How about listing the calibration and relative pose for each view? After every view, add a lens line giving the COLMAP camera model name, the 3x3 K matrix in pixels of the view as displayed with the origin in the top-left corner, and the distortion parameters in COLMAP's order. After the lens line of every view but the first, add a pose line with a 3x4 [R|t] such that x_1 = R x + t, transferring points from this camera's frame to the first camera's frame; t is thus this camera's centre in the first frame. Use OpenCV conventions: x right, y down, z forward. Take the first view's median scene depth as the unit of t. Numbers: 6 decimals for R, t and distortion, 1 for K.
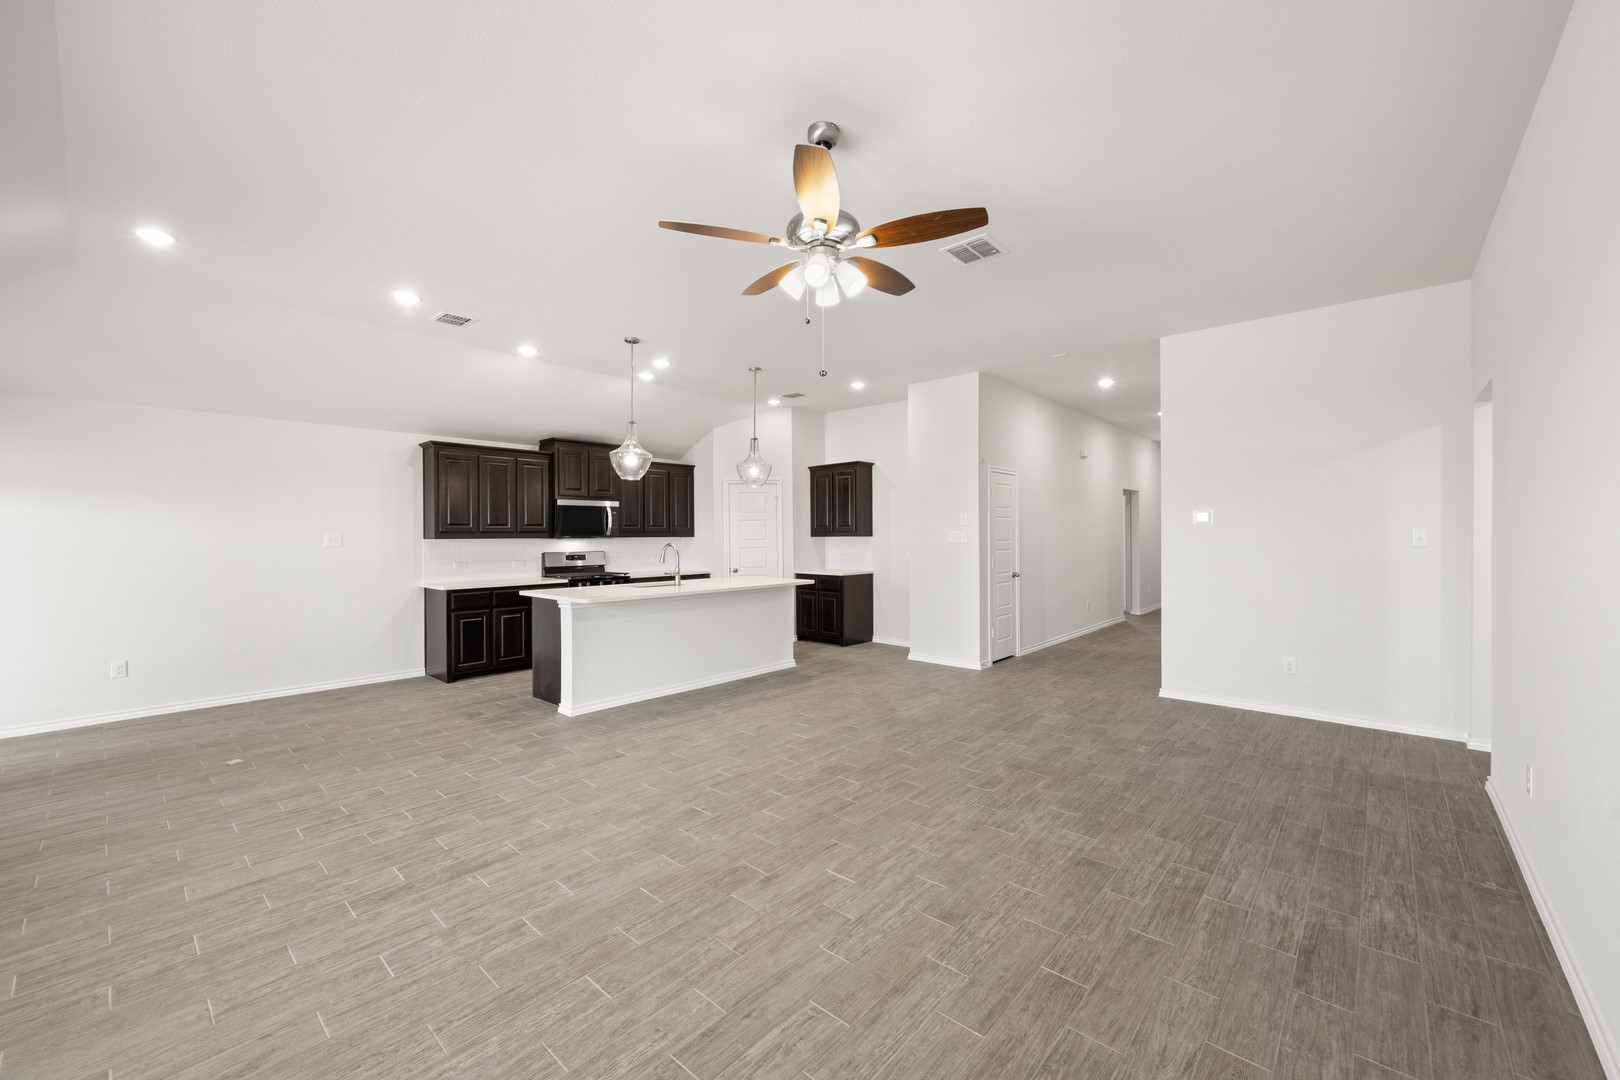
lens RADIAL K [[629.3, 0, 806.9], [0, 629.3, 537.6], [0, 0, 1]] dist [0.000915, -0.000343]
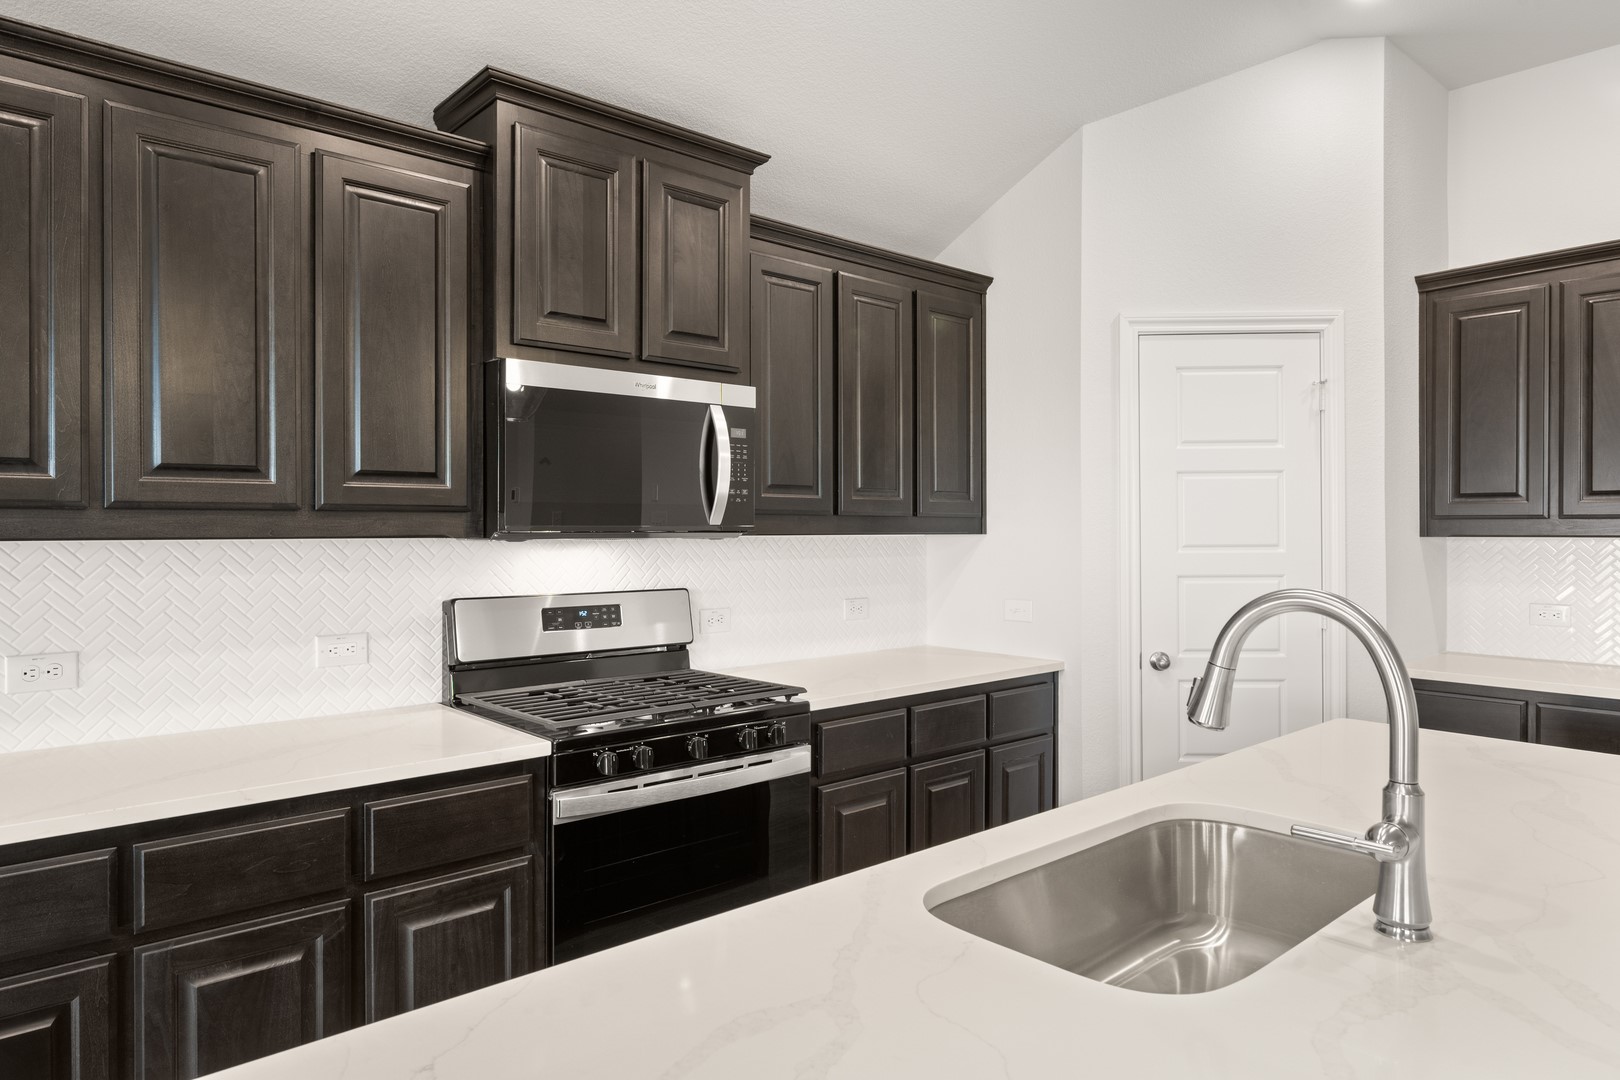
lens RADIAL K [[1006.1, 0, 810.0], [0, 1006.1, 530.4], [0, 0, 1]] dist [-0.002914, -0.002415]
pose [[0.995081, 0.007414, -0.098789, -0.245262], [-0.007399, 0.999972, 0.000525, -0.002620], [0.098790, 0.000209, 0.995108, 0.634013]]
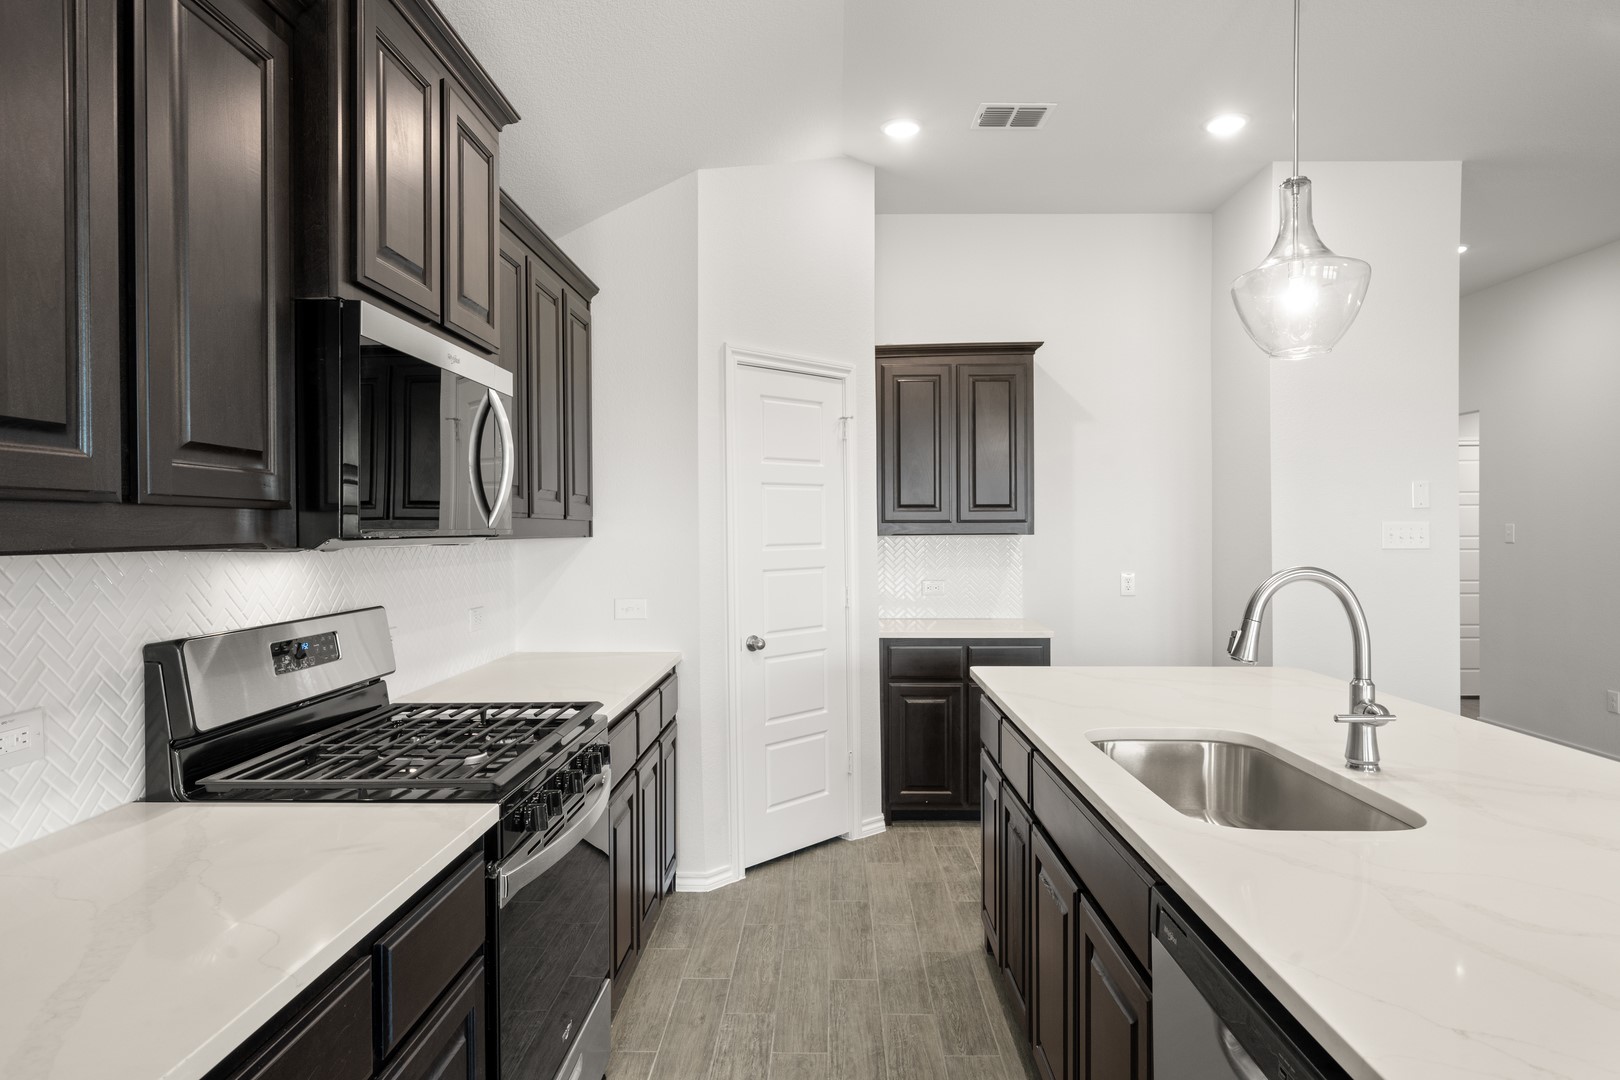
lens RADIAL K [[925.7, 0, 809.2], [0, 925.7, 534.6], [0, 0, 1]] dist [-0.000243, 0.000796]
pose [[0.754461, -0.001408, 0.656344, -0.440598], [0.003191, 0.999994, -0.001523, -0.001349], [-0.656337, 0.003243, 0.754461, 0.713886]]
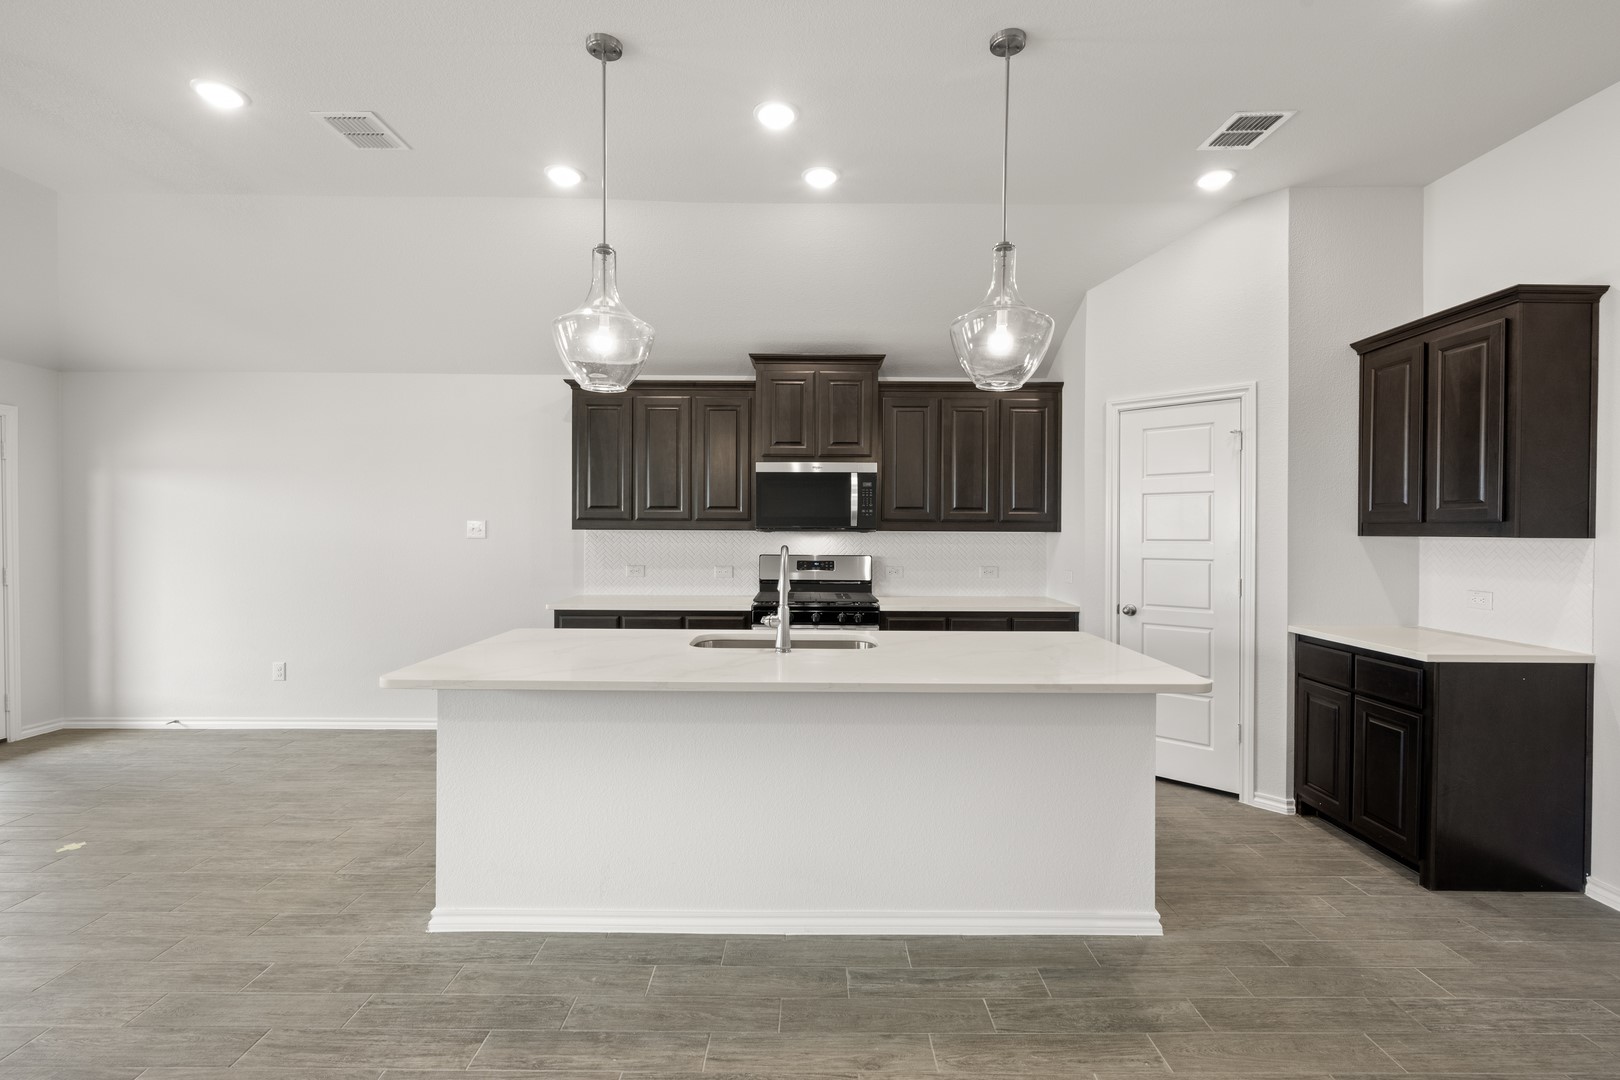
lens RADIAL K [[735.6, 0, 815.8], [0, 735.6, 538.6], [0, 0, 1]] dist [0.001888, 0.000326]
pose [[0.676617, 0.020457, -0.736051, 0.124439], [-0.012046, 0.999788, 0.016713, -0.003636], [0.736237, -0.002442, 0.676720, 0.559841]]
